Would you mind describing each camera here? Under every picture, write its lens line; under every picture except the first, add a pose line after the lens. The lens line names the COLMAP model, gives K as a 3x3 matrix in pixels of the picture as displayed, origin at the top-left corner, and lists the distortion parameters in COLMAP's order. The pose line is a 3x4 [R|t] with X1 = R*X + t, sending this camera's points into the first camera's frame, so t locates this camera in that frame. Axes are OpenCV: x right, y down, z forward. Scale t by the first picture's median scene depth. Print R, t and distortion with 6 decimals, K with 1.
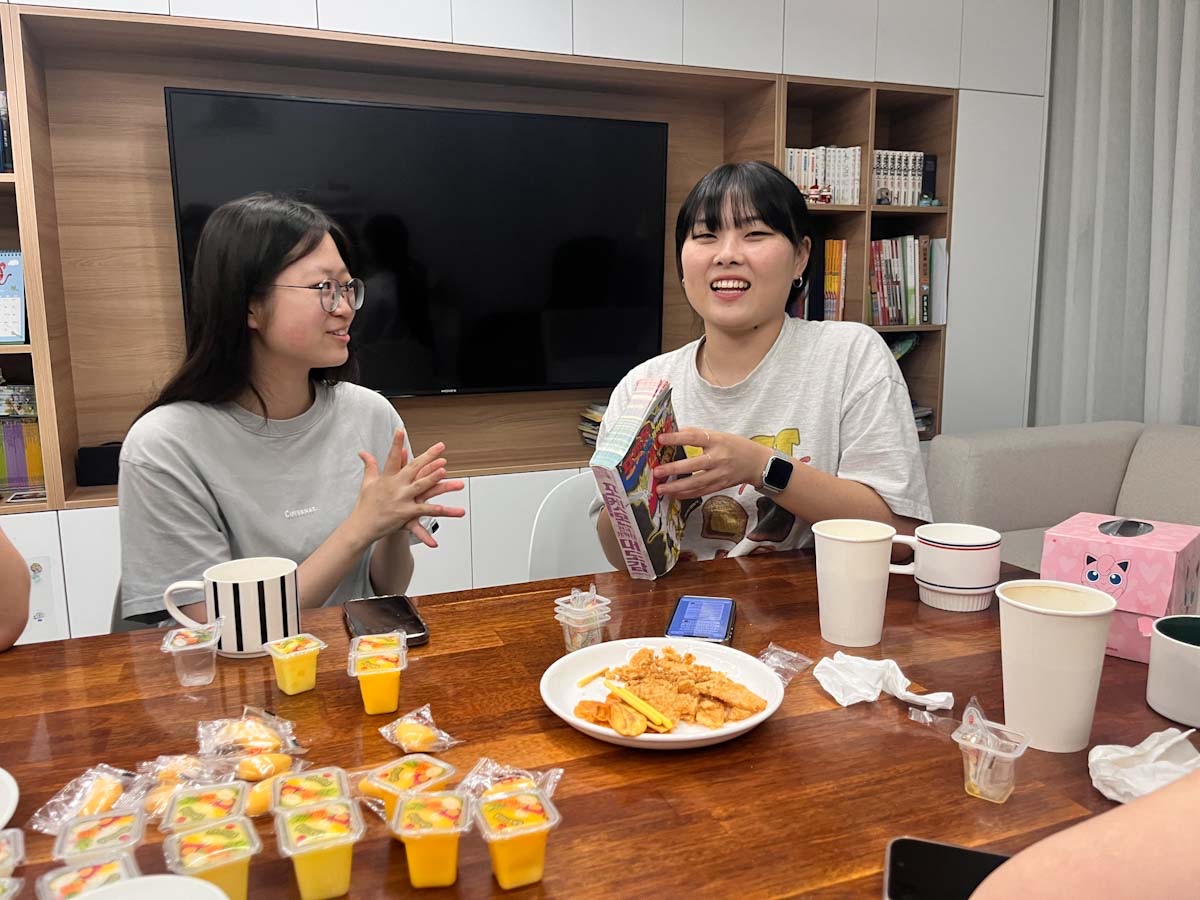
lens RADIAL K [[927.6, 0, 601.2], [0, 927.6, 446.6], [0, 0, 1]] dist [-0.016906, -0.021597]
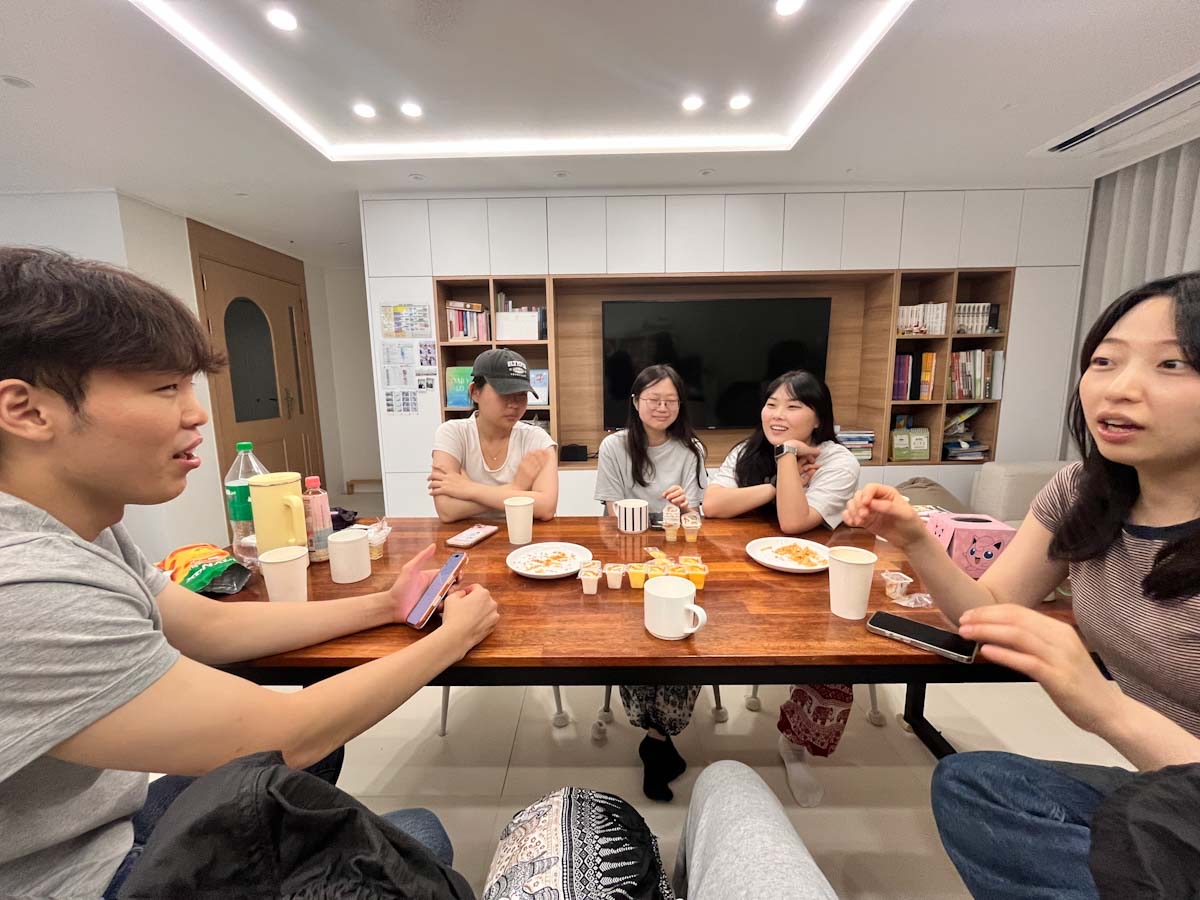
lens RADIAL K [[481.9, 0, 597.7], [0, 481.9, 448.1], [0, 0, 1]] dist [-0.001124, -0.000093]
pose [[0.925308, 0.053965, -0.375358, 0.012486], [-0.052085, 0.998528, 0.015159, -0.014405], [0.375623, 0.005524, 0.926756, -0.142070]]
